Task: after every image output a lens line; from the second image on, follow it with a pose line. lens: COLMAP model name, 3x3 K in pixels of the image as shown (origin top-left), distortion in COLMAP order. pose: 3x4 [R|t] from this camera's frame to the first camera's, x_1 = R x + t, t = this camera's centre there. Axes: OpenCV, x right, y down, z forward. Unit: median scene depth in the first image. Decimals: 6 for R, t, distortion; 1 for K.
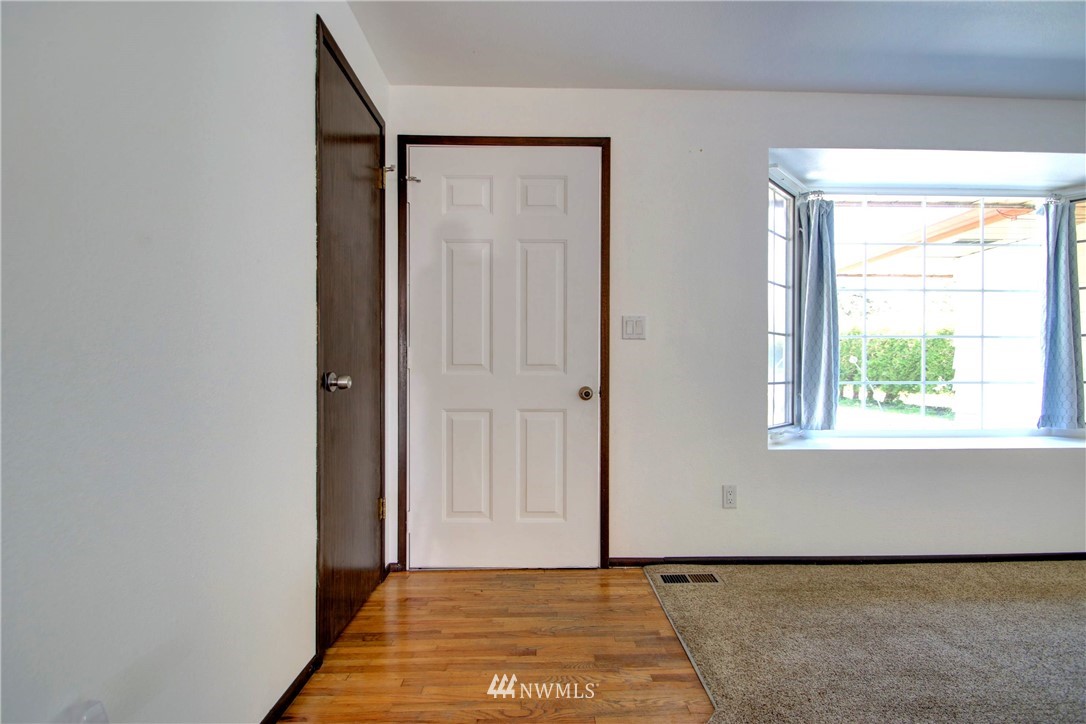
lens RADIAL K [[515.8, 0, 533.2], [0, 515.8, 363.2], [0, 0, 1]] dist [0.006097, -0.011650]
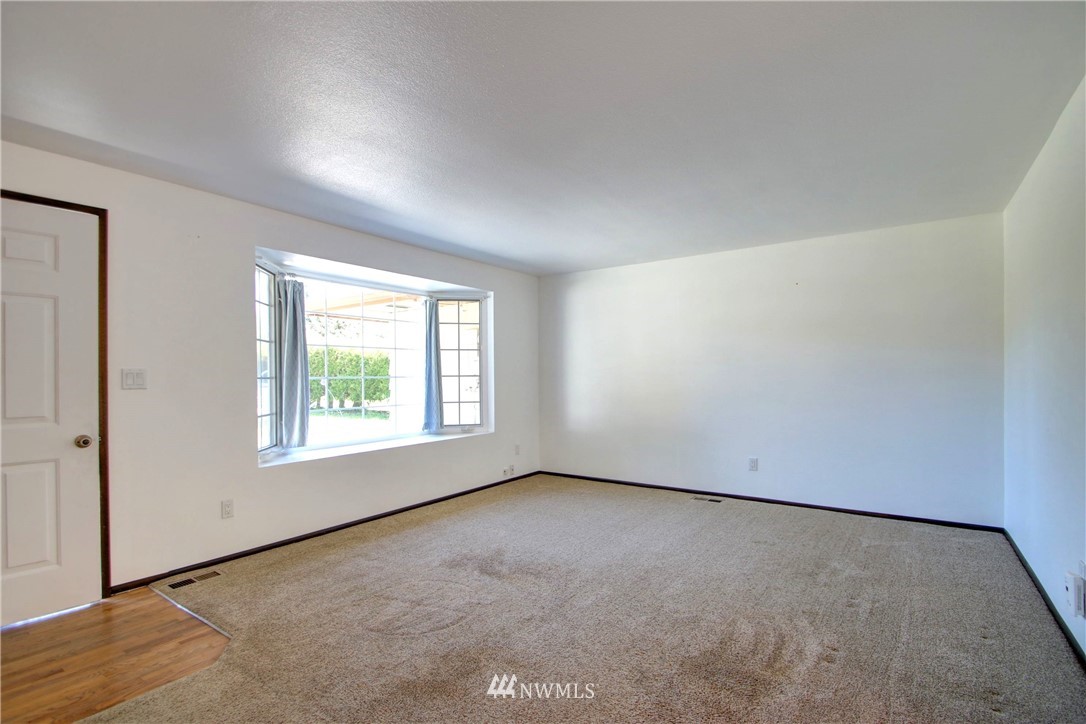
lens RADIAL K [[515.8, 0, 558.2], [0, 515.8, 384.2], [0, 0, 1]] dist [0.006097, -0.011650]
pose [[0.564941, -0.020941, 0.824865, -0.215030], [0.001853, 0.999708, 0.024110, -0.083315], [-0.825129, -0.012092, 0.564815, -0.414731]]
